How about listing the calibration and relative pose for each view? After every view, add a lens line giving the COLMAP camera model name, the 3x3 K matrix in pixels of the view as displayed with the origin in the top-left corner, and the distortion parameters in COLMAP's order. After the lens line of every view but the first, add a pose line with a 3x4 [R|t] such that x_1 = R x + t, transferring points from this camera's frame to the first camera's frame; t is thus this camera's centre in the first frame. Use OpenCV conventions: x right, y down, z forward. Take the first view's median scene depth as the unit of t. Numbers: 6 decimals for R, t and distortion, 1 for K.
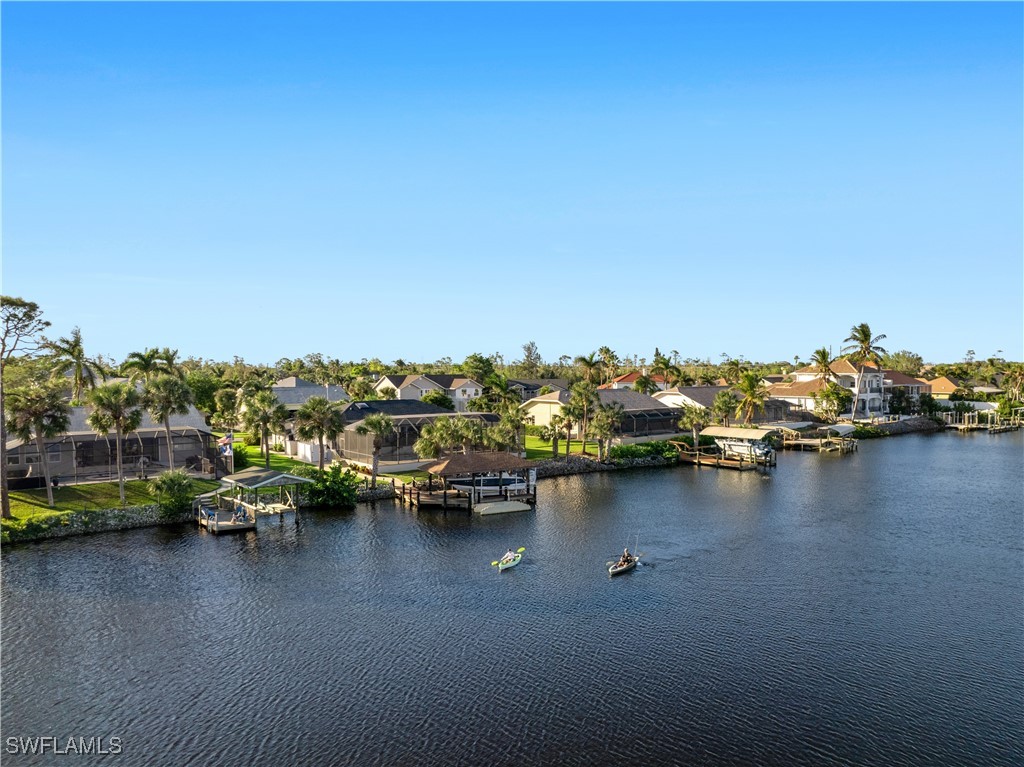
lens RADIAL K [[752.4, 0, 519.0], [0, 752.4, 383.5], [0, 0, 1]] dist [-0.081710, 0.076800]
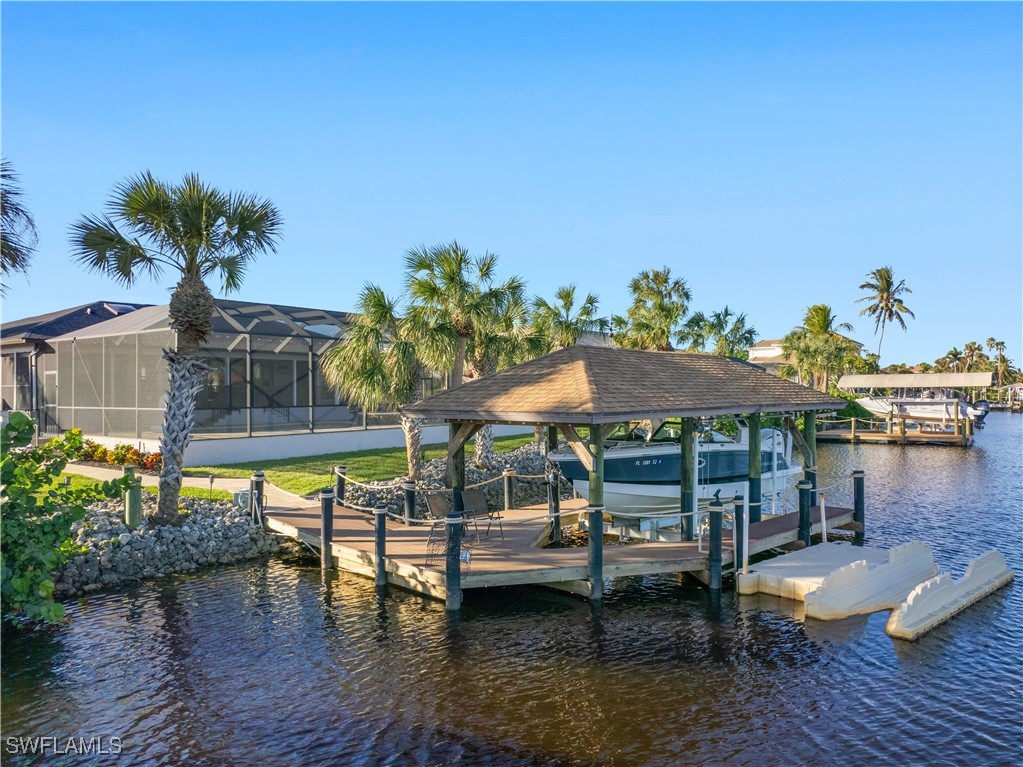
lens RADIAL K [[751.7, 0, 518.5], [0, 751.7, 383.5], [0, 0, 1]] dist [-0.081710, 0.076800]
pose [[0.964168, -0.008343, 0.265160, -0.150886], [0.019373, 0.999051, -0.039010, 0.109110], [-0.264583, 0.042749, 0.963415, 0.754750]]
